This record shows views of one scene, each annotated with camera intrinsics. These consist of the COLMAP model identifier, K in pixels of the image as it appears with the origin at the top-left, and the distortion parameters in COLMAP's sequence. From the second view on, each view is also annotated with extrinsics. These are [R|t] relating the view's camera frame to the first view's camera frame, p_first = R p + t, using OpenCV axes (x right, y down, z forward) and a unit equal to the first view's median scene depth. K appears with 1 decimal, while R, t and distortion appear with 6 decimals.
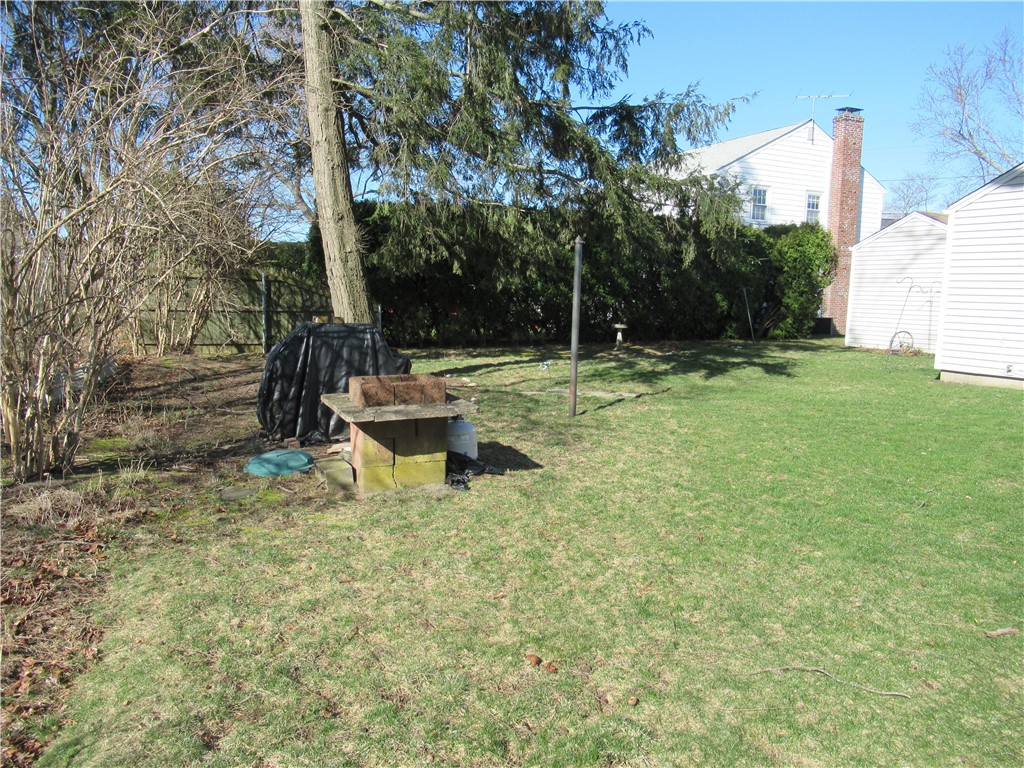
lens RADIAL K [[762.8, 0, 512.0], [0, 762.8, 384.0], [0, 0, 1]] dist [0.002226, 0.000535]
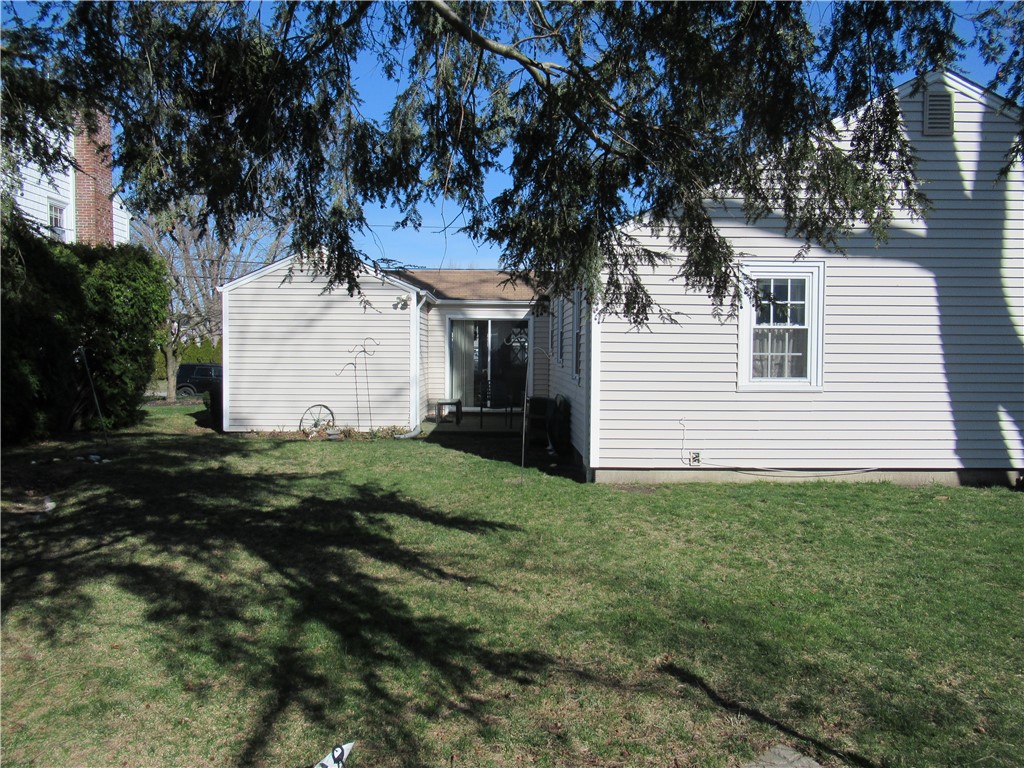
lens RADIAL K [[762.8, 0, 512.0], [0, 762.8, 384.0], [0, 0, 1]] dist [0.002226, 0.000535]
pose [[0.424215, -0.061056, 0.903501, -0.069219], [0.115656, 0.993207, 0.012816, -0.077782], [-0.898146, 0.099058, 0.428395, 0.523552]]
